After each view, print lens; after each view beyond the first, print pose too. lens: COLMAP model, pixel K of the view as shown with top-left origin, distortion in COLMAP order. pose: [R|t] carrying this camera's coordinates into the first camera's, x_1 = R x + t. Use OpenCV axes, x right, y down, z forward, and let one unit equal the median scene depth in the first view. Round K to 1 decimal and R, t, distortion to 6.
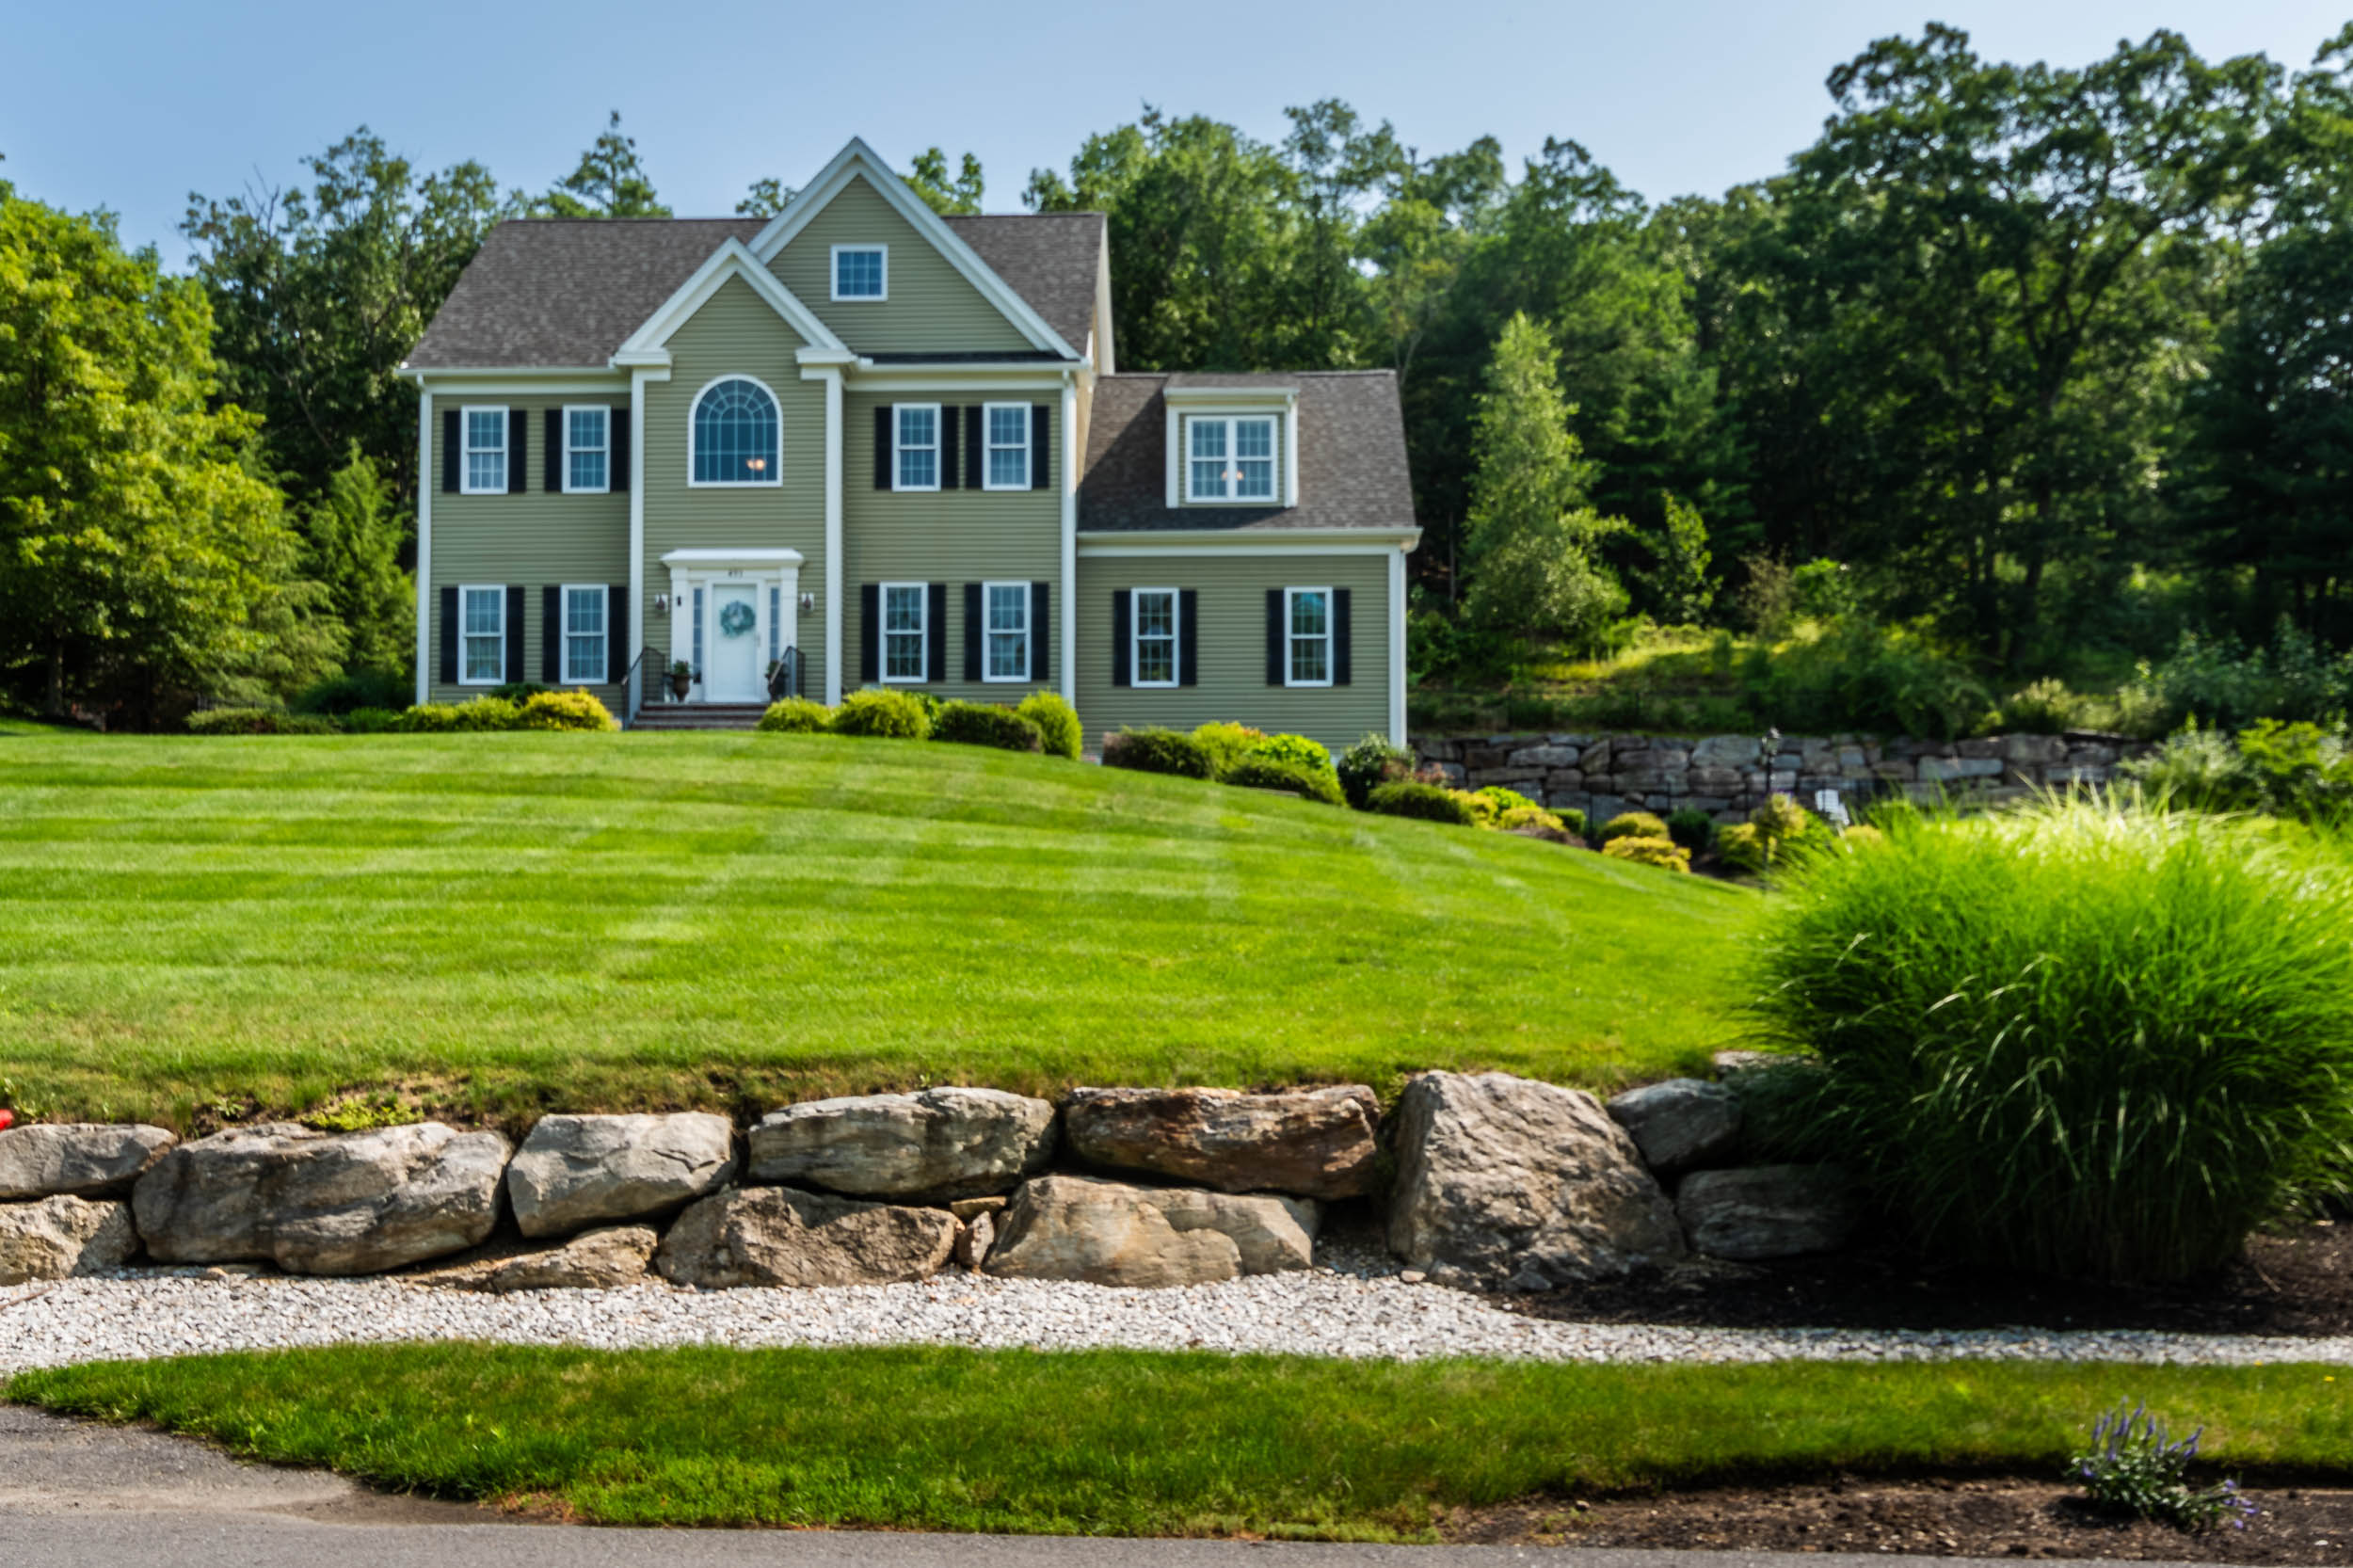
lens RADIAL K [[1947.4, 0, 1175.2], [0, 1947.4, 966.5], [0, 0, 1]] dist [0.003037, 0.005468]
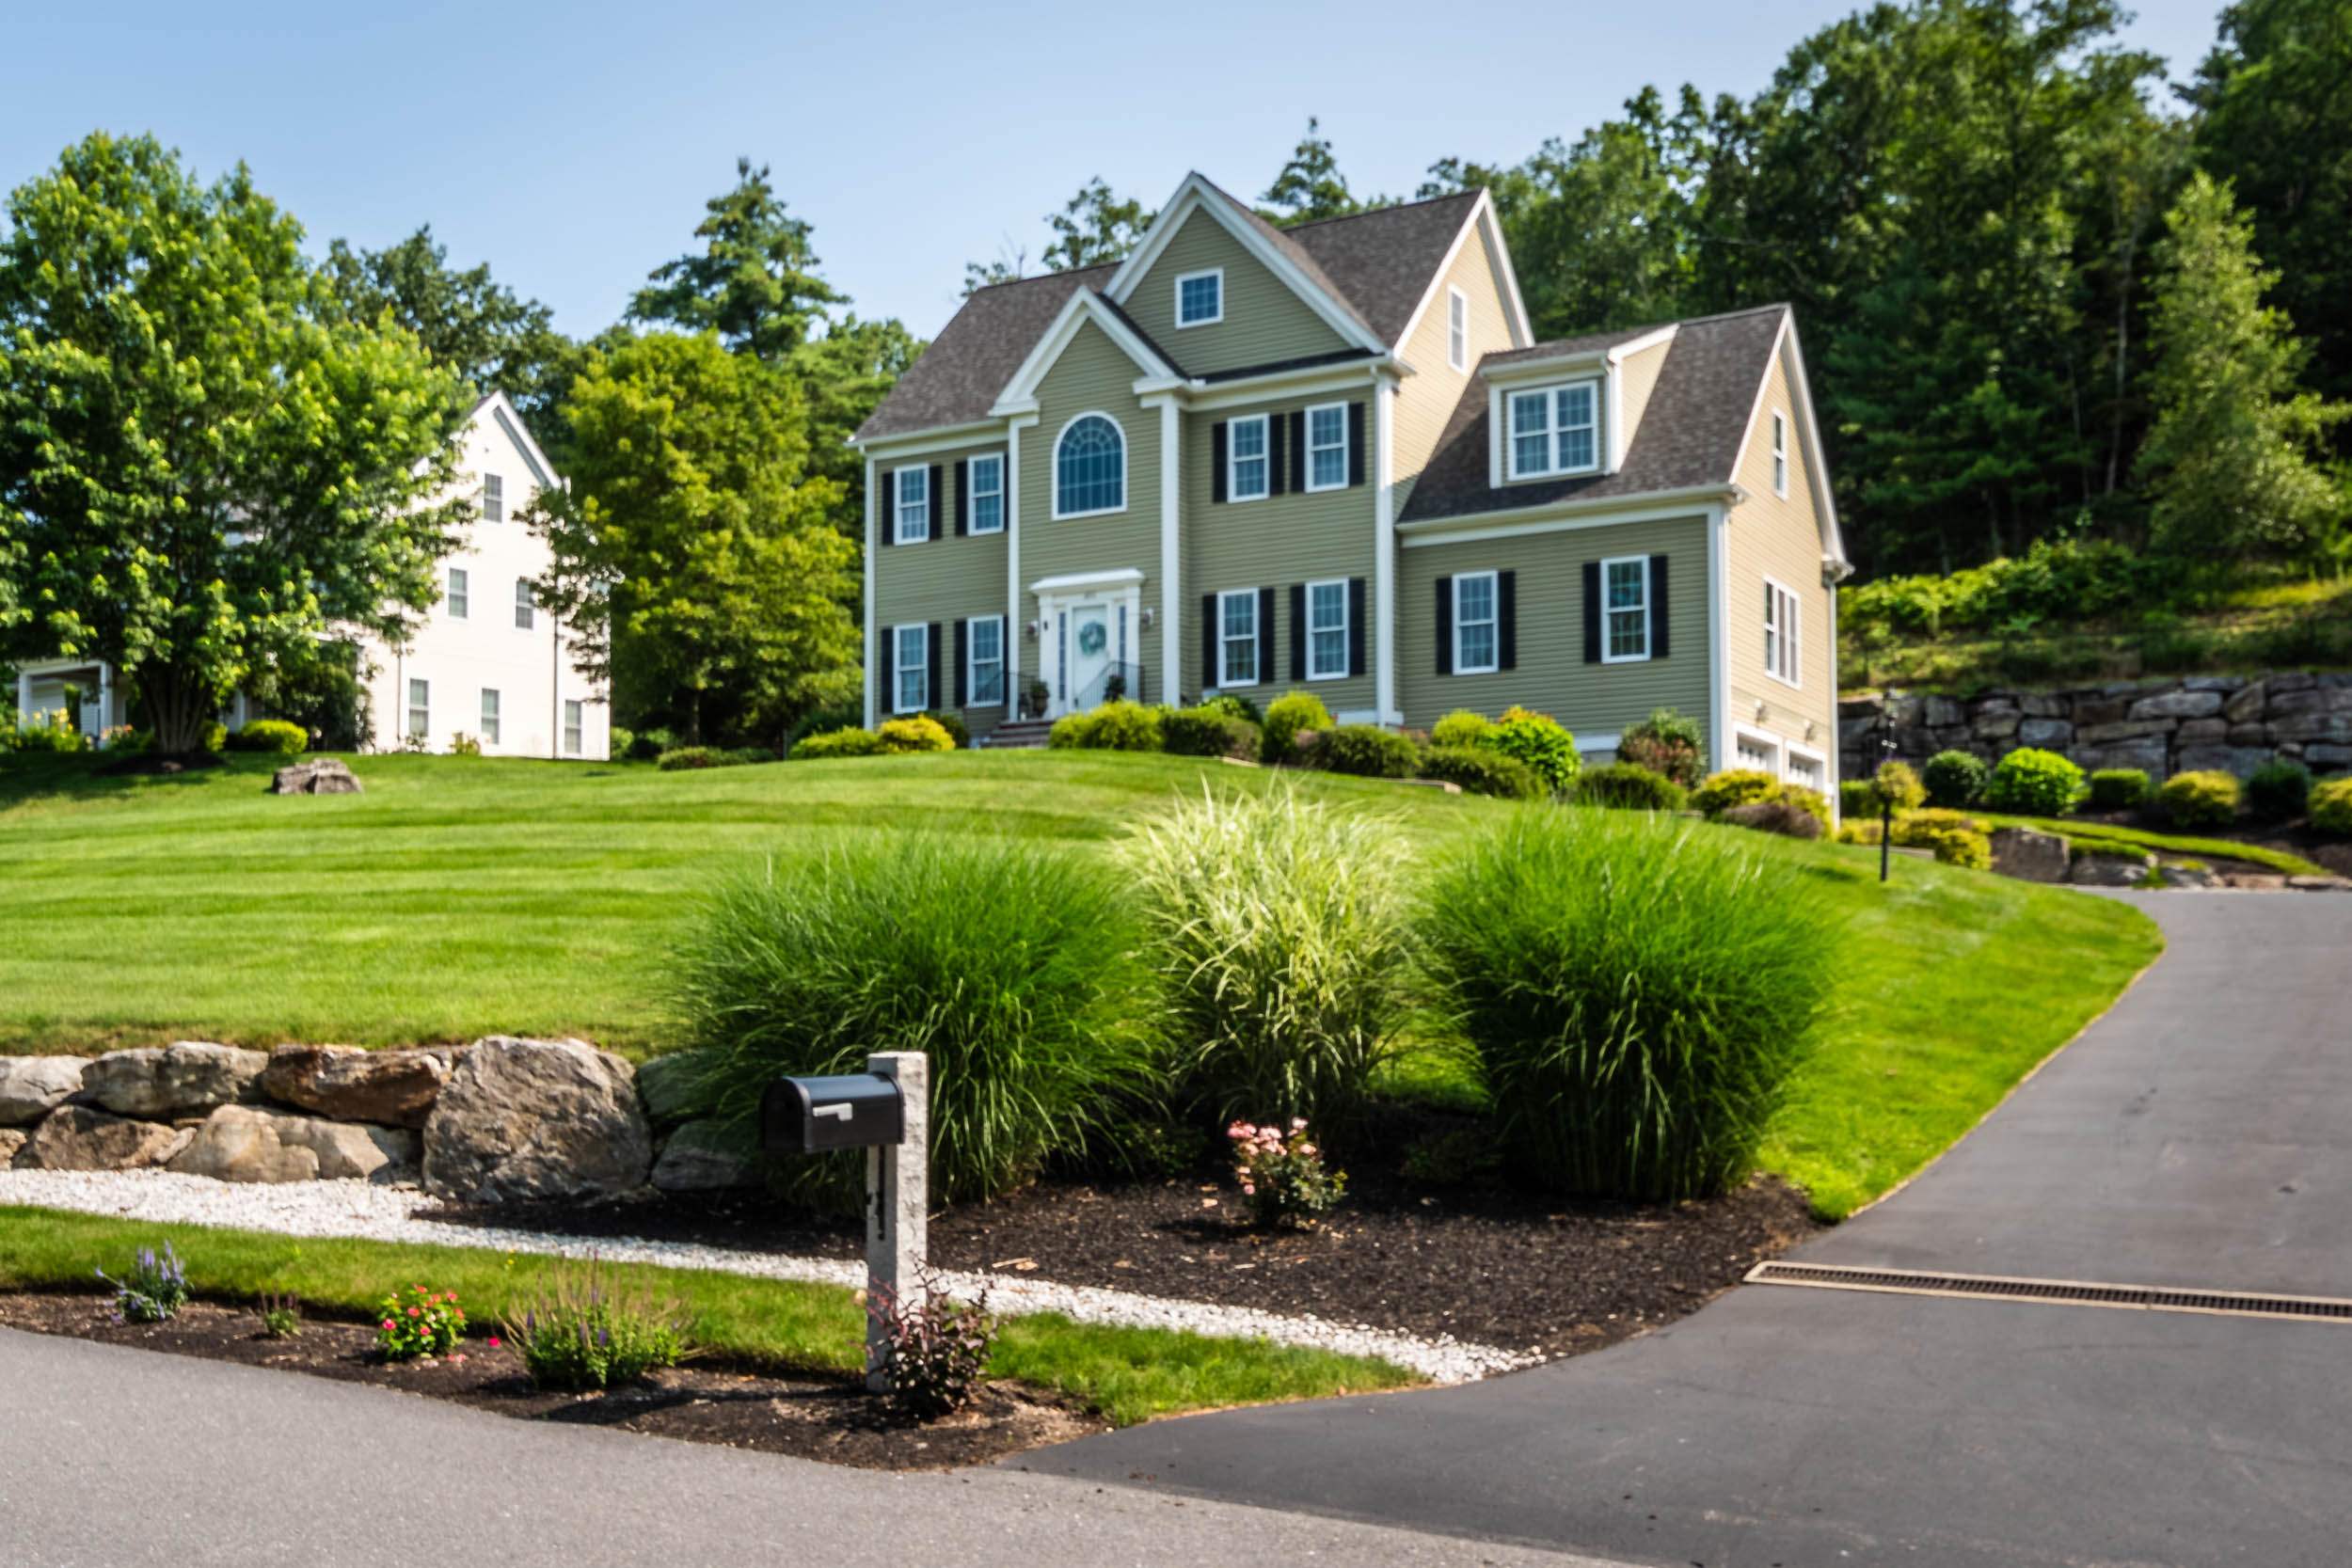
lens RADIAL K [[2133.2, 0, 1183.6], [0, 2133.2, 946.6], [0, 0, 1]] dist [-0.002822, -0.004238]
pose [[0.884491, -0.009528, -0.466461, 0.362155], [0.005986, 0.999941, -0.009075, 0.002741], [0.466520, 0.005235, 0.884495, -0.015961]]
